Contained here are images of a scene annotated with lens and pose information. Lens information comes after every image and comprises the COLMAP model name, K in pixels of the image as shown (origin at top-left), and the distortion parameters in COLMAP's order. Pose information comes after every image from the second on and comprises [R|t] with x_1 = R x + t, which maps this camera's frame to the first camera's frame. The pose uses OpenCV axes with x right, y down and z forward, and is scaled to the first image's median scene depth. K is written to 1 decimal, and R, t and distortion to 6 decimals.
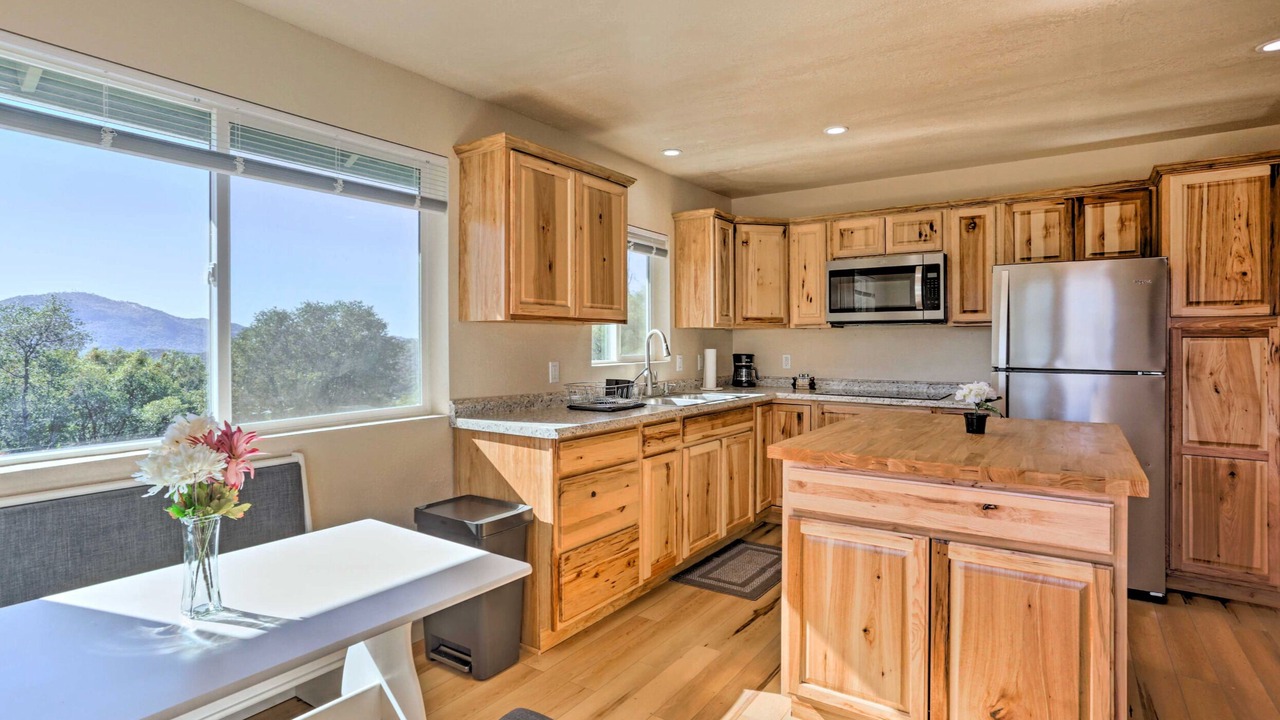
lens RADIAL K [[640.5, 0, 648.3], [0, 640.5, 338.6], [0, 0, 1]] dist [-0.048057, 0.035400]
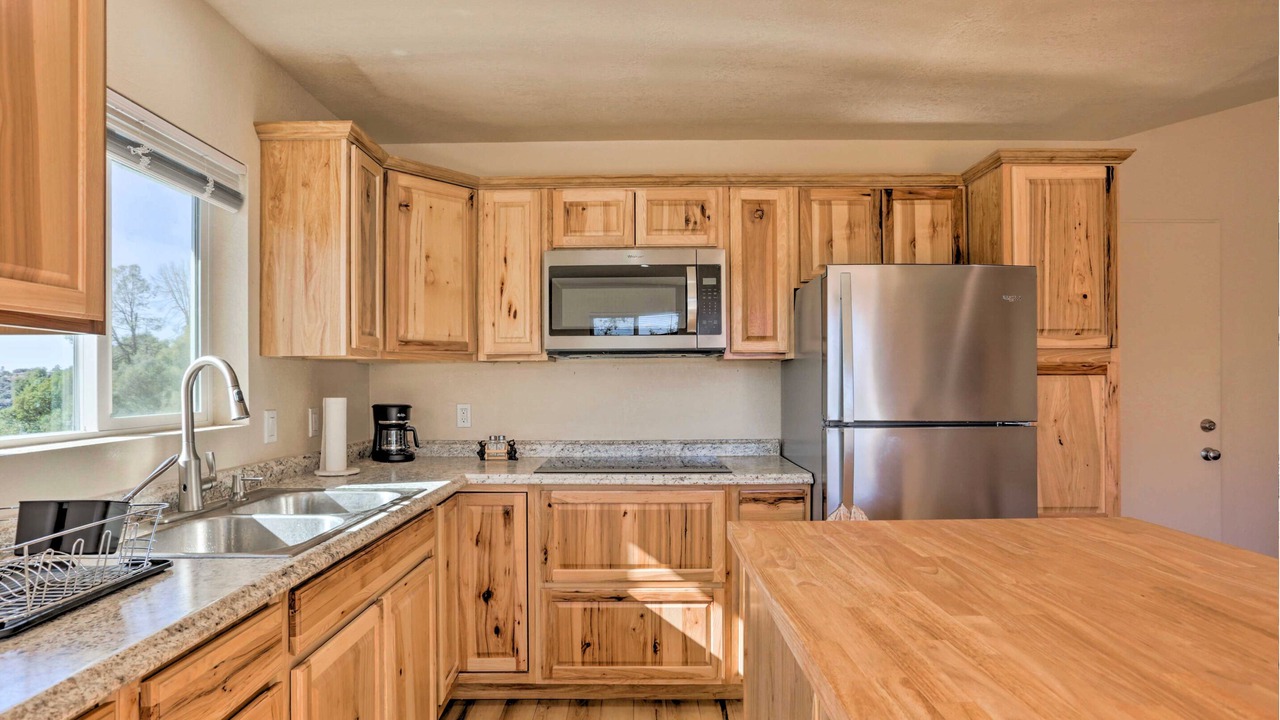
lens RADIAL K [[647.1, 0, 641.3], [0, 647.1, 376.0], [0, 0, 1]] dist [-0.057545, 0.038980]
pose [[0.830809, 0.000911, 0.556557, 0.014599], [0.002099, 0.999986, -0.004770, 0.001562], [-0.556554, 0.005131, 0.830796, 0.490414]]
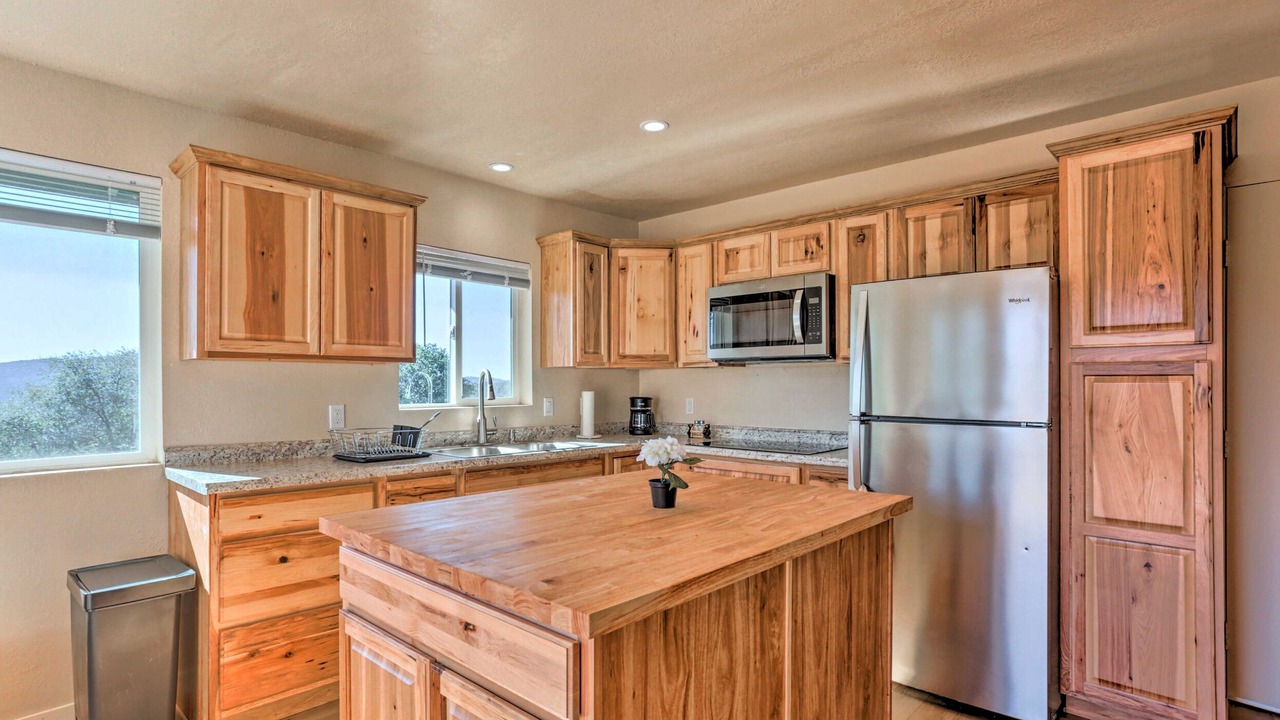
lens RADIAL K [[647.1, 0, 641.3], [0, 647.1, 376.0], [0, 0, 1]] dist [-0.057545, 0.038980]
pose [[0.988992, -0.002180, -0.147952, 0.357067], [0.001125, 0.999973, -0.007215, 0.002347], [0.147964, 0.006969, 0.988968, 0.154681]]
